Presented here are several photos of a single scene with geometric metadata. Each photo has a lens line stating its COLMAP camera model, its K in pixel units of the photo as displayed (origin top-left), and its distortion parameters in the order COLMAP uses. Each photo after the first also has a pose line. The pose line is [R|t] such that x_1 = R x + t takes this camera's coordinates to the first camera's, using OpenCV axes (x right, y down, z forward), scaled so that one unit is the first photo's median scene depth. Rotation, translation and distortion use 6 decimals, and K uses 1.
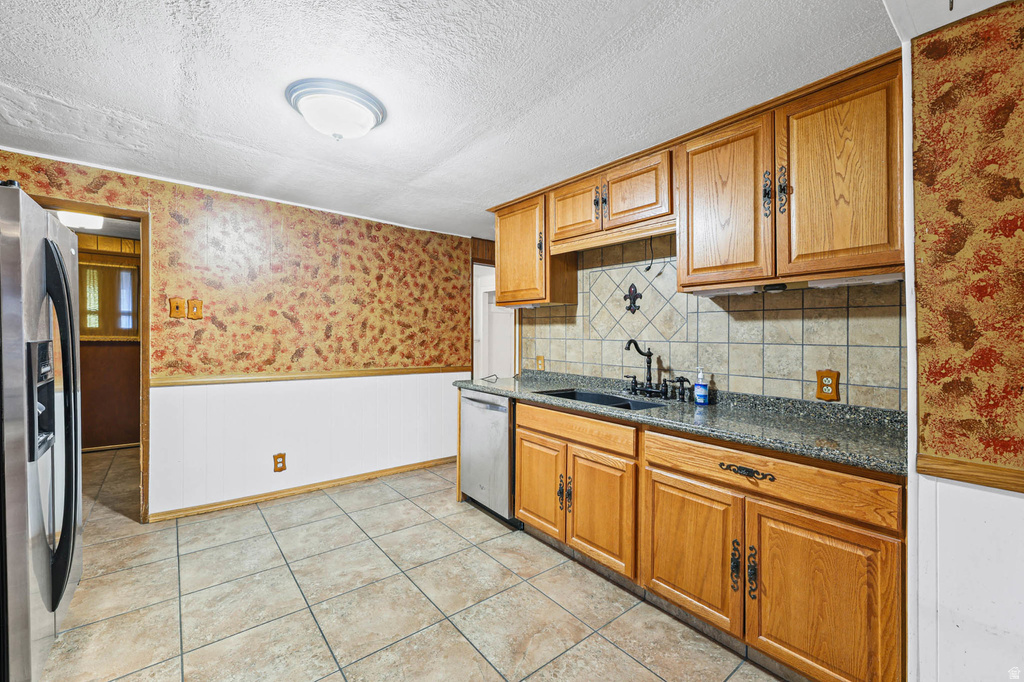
lens RADIAL K [[420.9, 0, 511.0], [0, 420.9, 335.3], [0, 0, 1]] dist [0.002114, 0.000199]
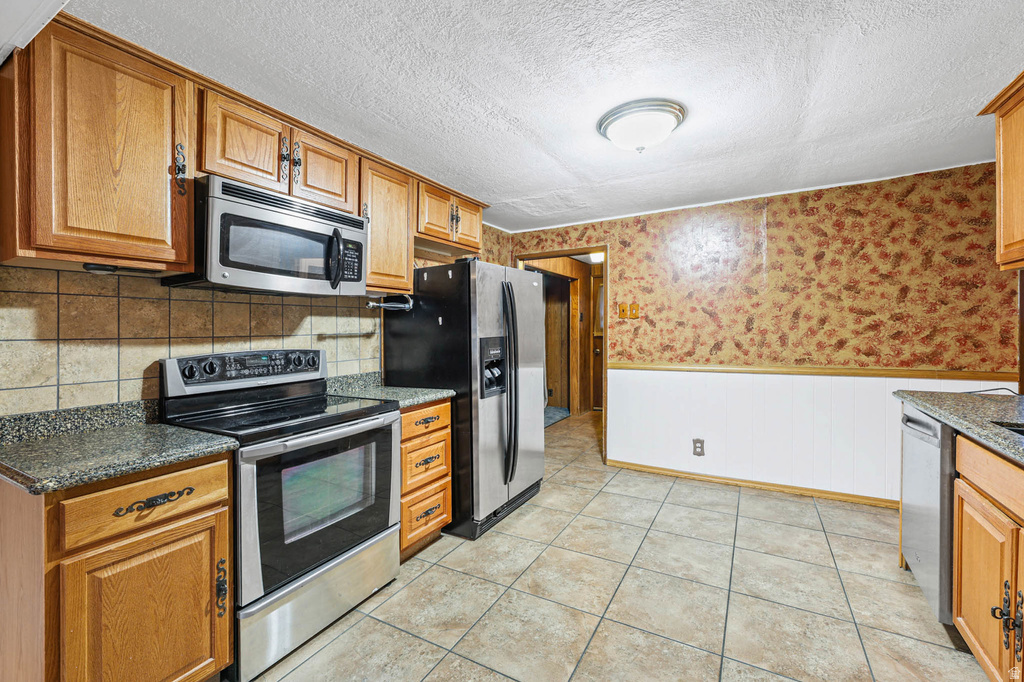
lens RADIAL K [[417.4, 0, 511.1], [0, 417.4, 328.6], [0, 0, 1]] dist [-0.000118, -0.000063]
pose [[0.362388, -0.024828, -0.931697, 0.262448], [0.025114, 0.999542, -0.016868, 0.003431], [0.931689, -0.017285, 0.362845, 0.157816]]
